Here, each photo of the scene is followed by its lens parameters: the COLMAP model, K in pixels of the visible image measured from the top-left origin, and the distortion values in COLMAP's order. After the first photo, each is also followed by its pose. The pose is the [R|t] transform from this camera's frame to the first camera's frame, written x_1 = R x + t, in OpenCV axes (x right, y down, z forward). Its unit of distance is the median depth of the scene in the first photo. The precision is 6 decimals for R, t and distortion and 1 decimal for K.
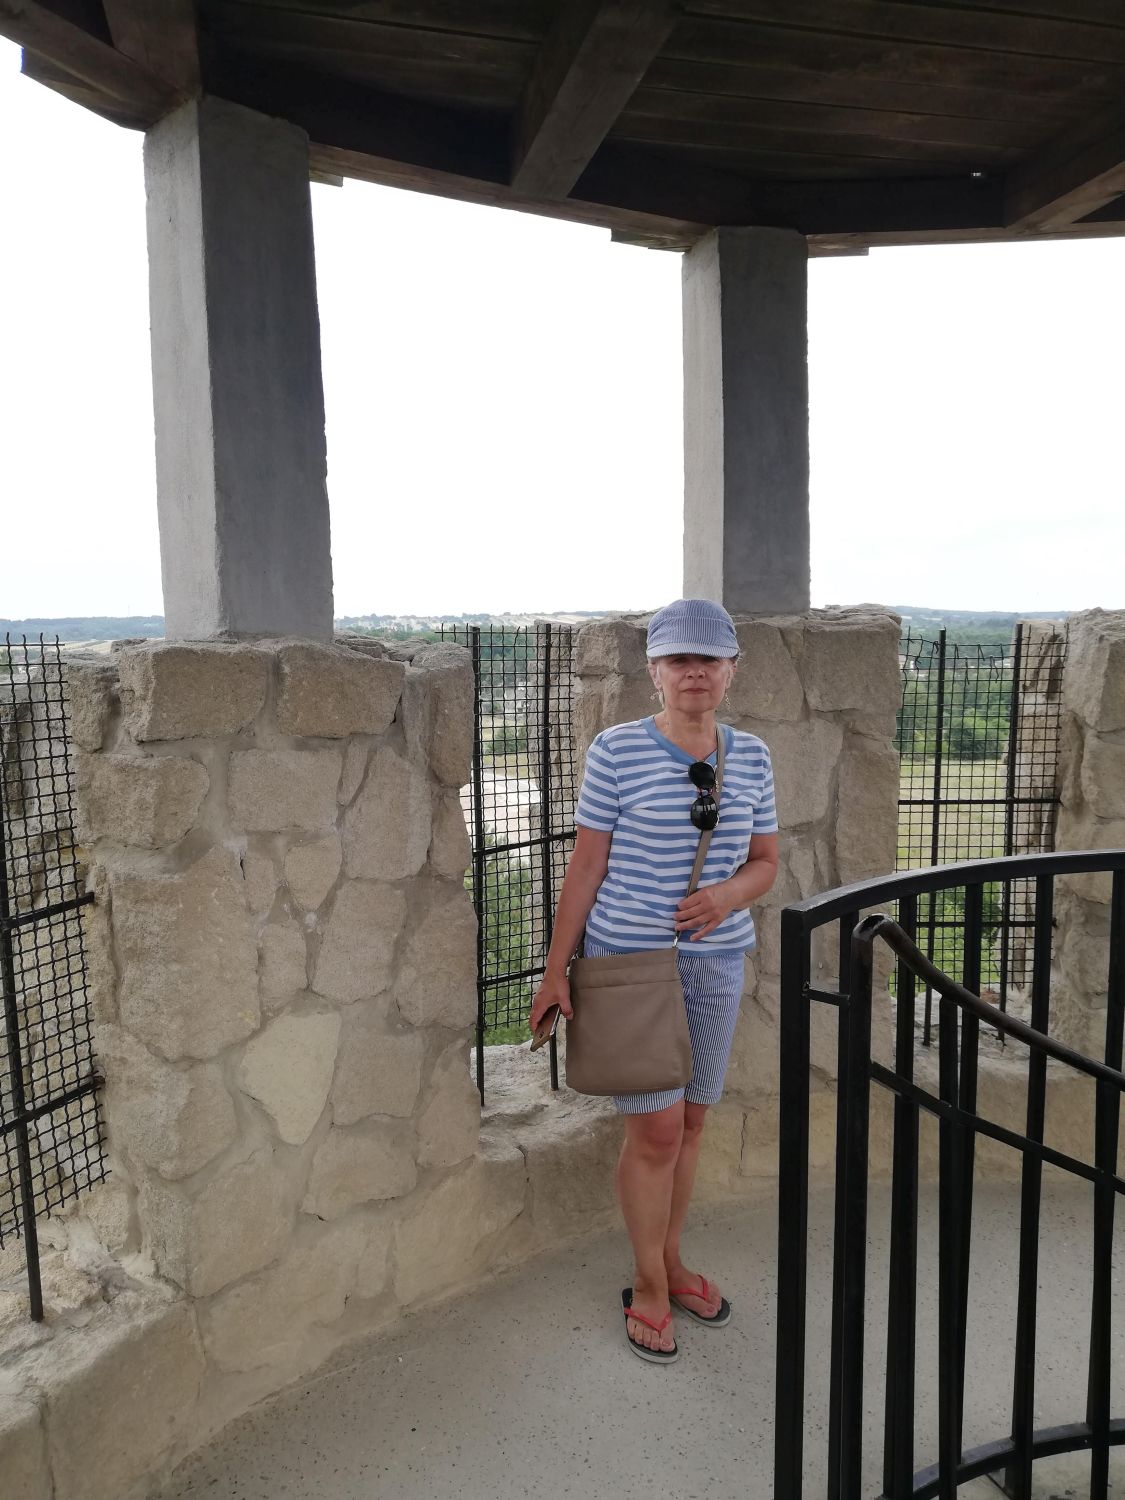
lens RADIAL K [[1114.9, 0, 566.9], [0, 1114.9, 755.6], [0, 0, 1]] dist [-0.003589, 0.000501]
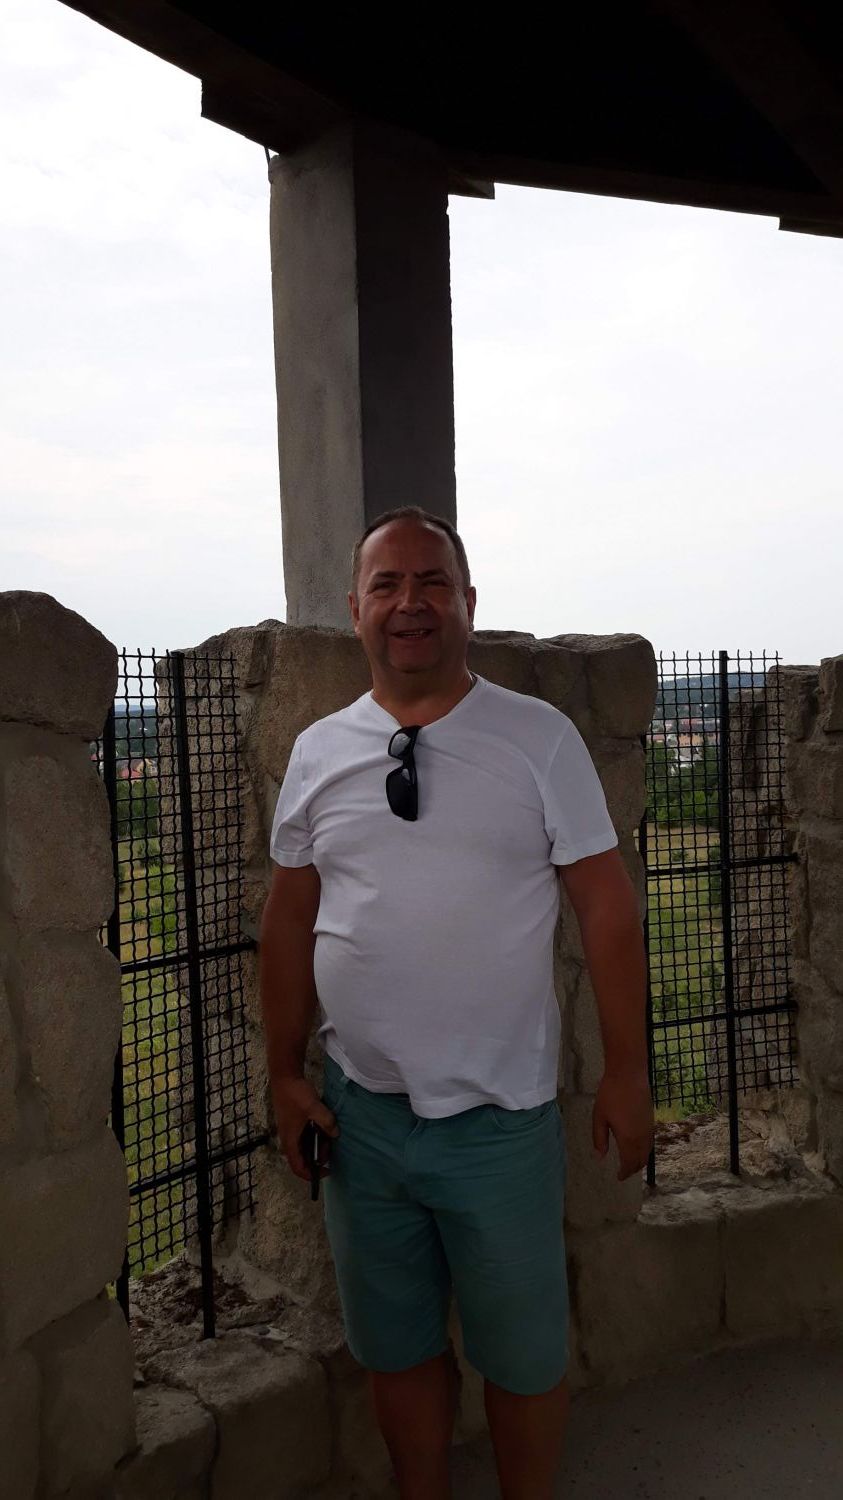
lens RADIAL K [[1204.4, 0, 420.6], [0, 1204.4, 748.5], [0, 0, 1]] dist [0.002759, -0.000158]
pose [[0.665933, 0.026789, -0.745530, 0.315016], [-0.062916, 0.997811, -0.020345, 0.059794], [0.743353, 0.060454, 0.666161, -0.242819]]
